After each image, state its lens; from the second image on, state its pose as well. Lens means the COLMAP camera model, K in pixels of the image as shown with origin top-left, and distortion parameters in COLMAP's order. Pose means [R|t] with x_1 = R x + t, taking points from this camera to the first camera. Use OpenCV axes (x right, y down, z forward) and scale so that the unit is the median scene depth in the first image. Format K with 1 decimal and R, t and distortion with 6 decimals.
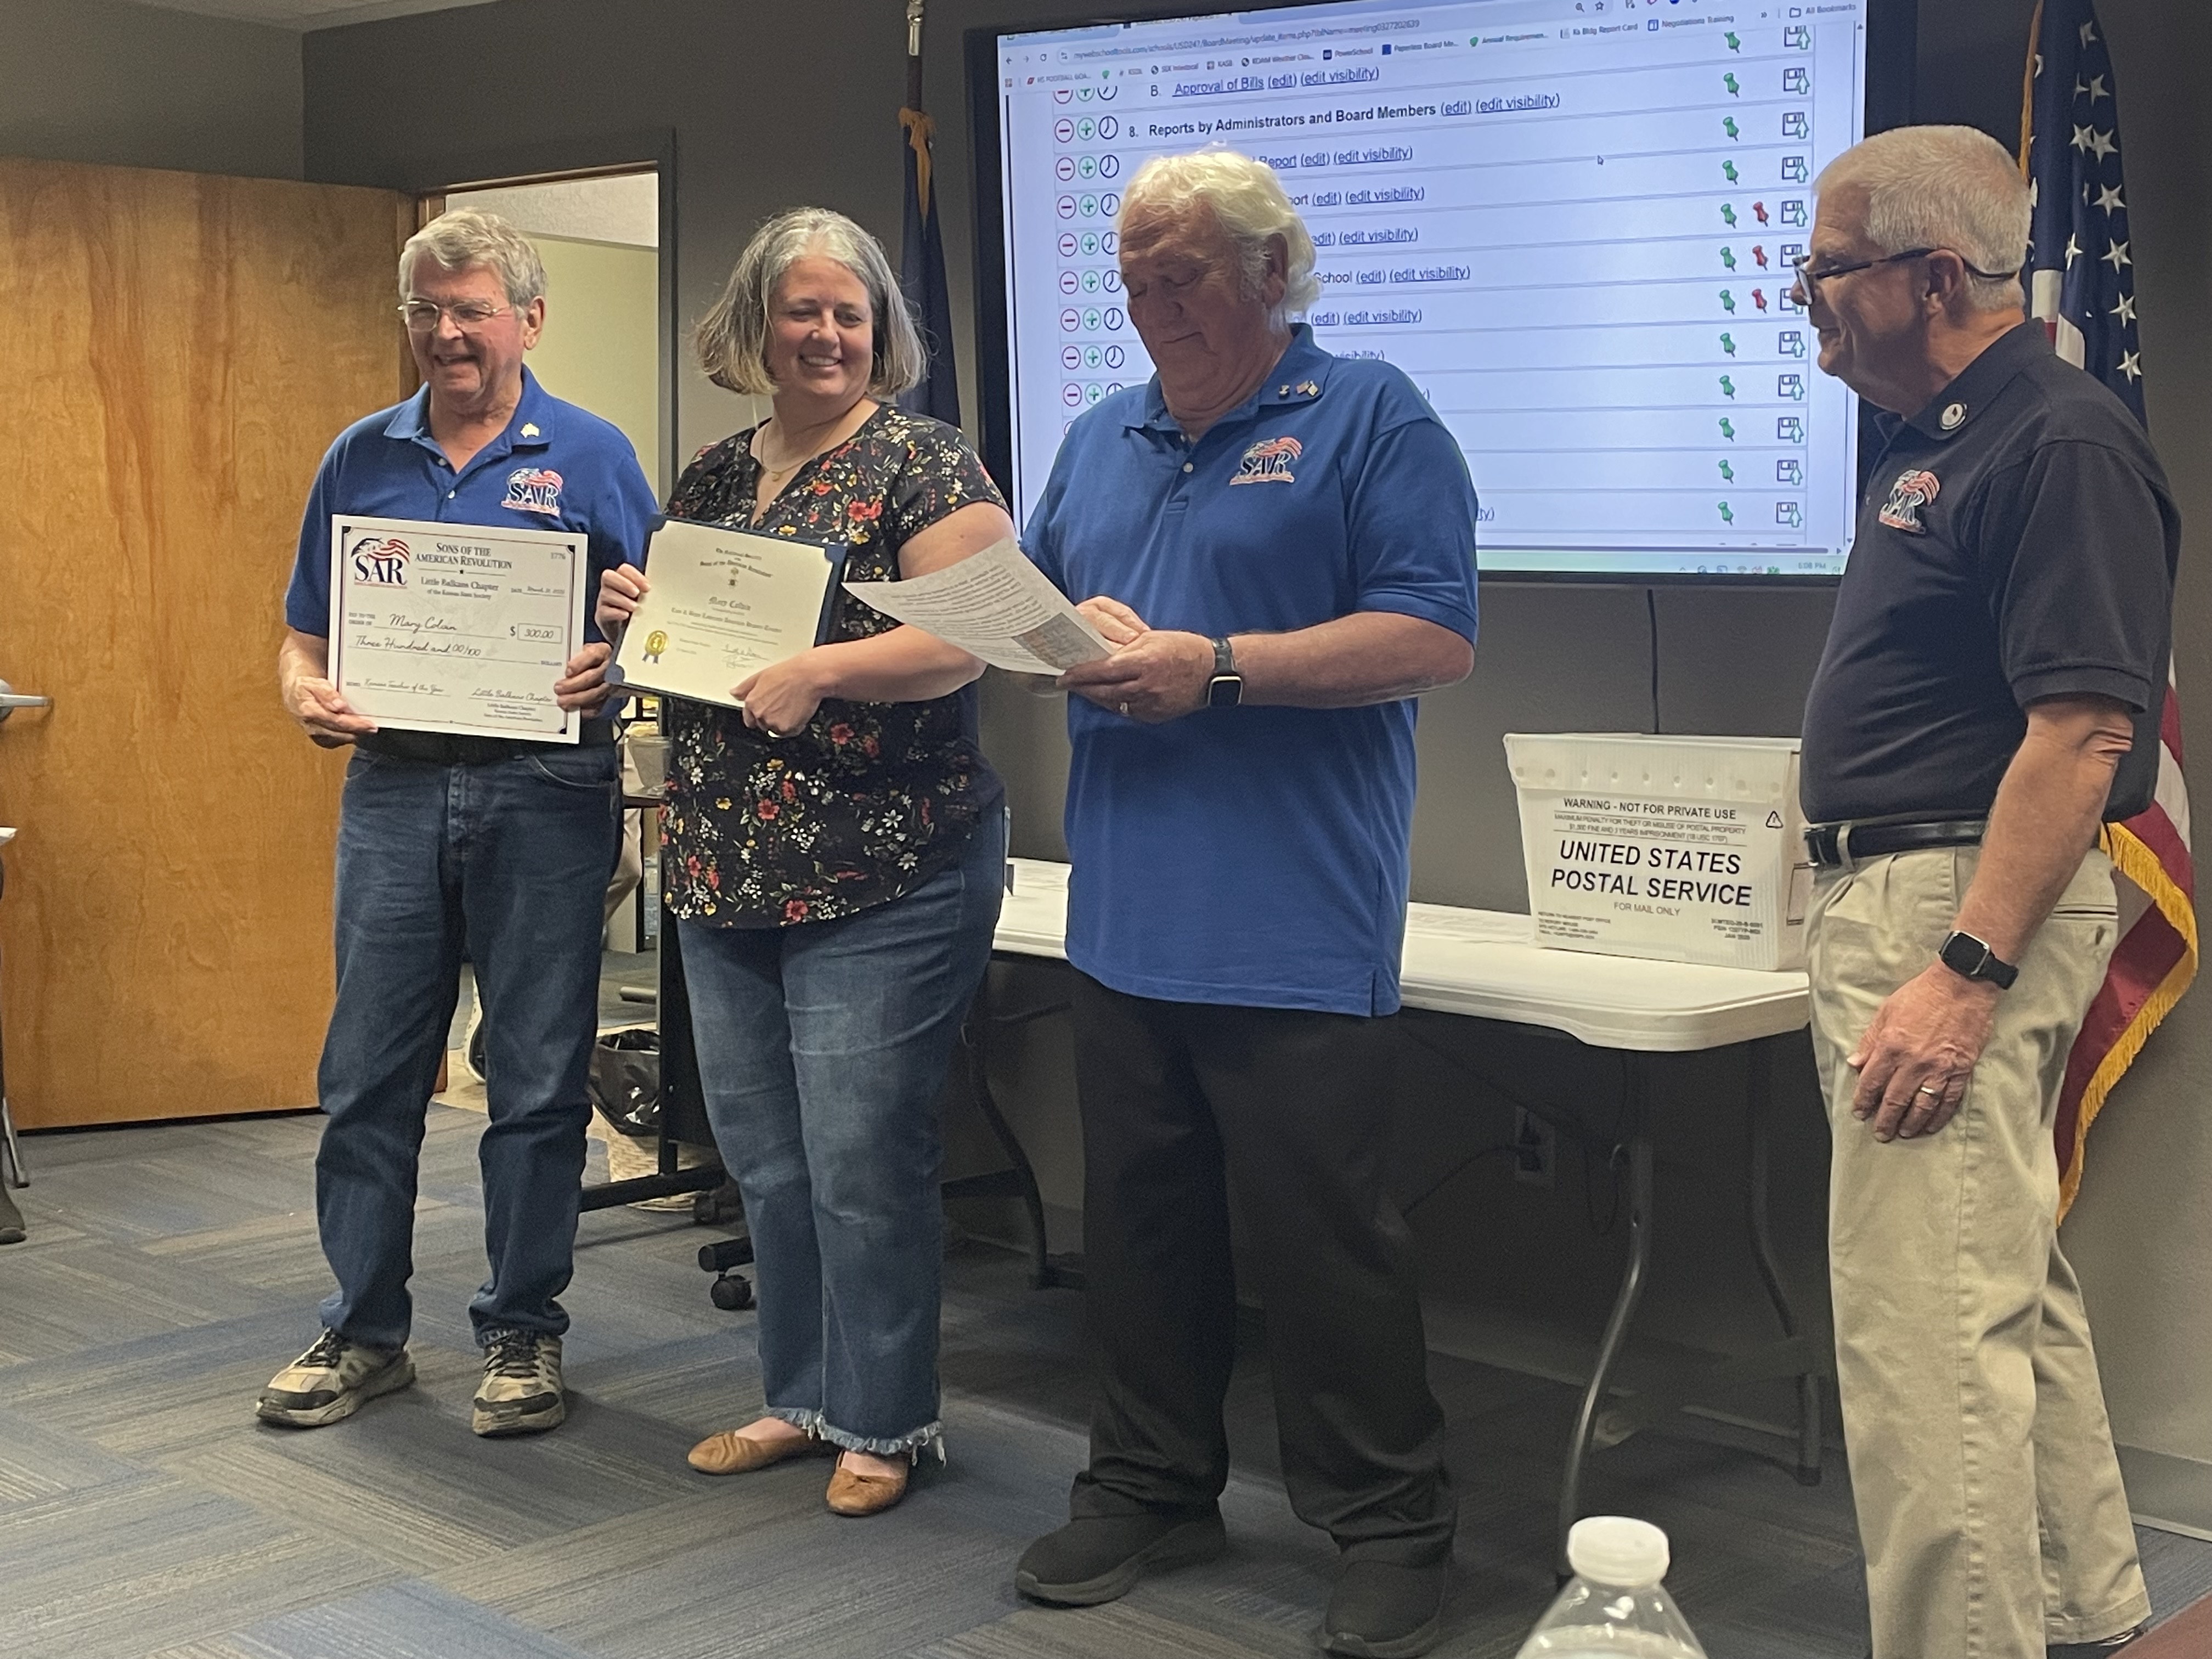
lens RADIAL K [[2842.4, 0, 1089.1], [0, 2842.4, 789.2], [0, 0, 1]] dist [0.125166, -0.287737]
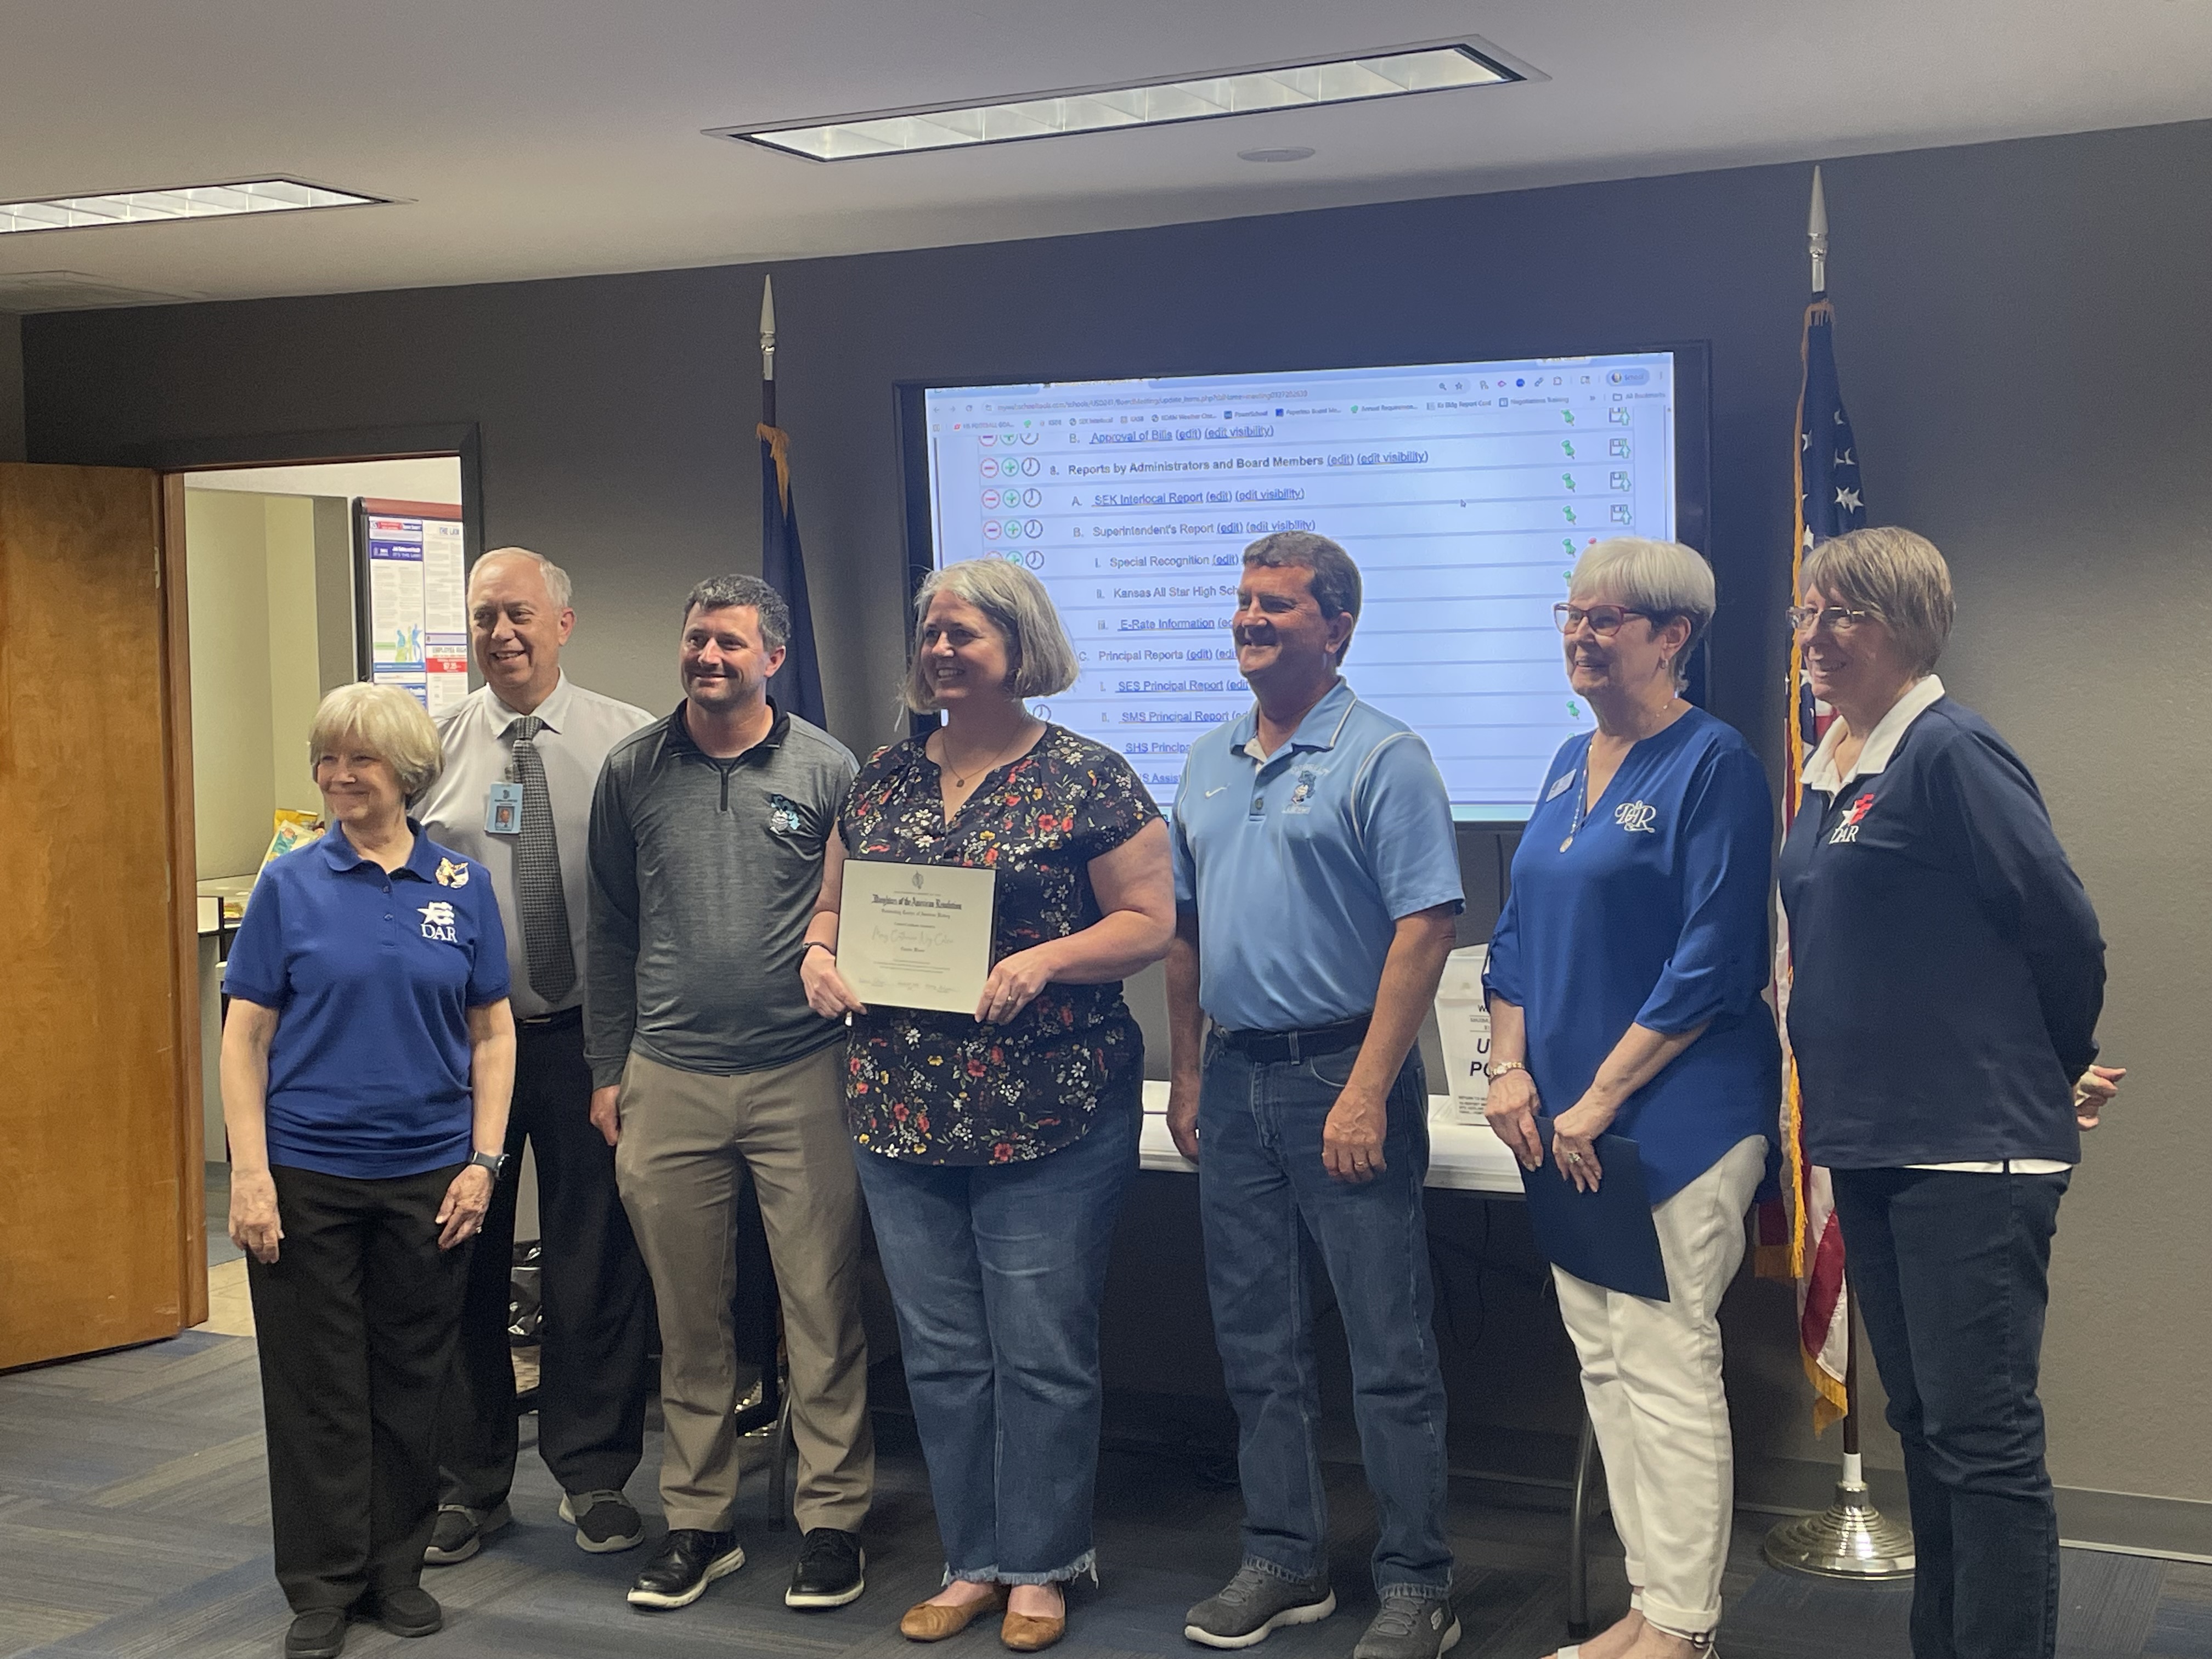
lens RADIAL K [[2842.4, 0, 1089.1], [0, 2842.4, 789.2], [0, 0, 1]] dist [0.125166, -0.287737]
pose [[0.961330, -0.046048, 0.271522, -0.310011], [0.057215, 0.997805, -0.033351, -0.055243], [-0.269390, 0.047597, 0.961854, -0.160845]]
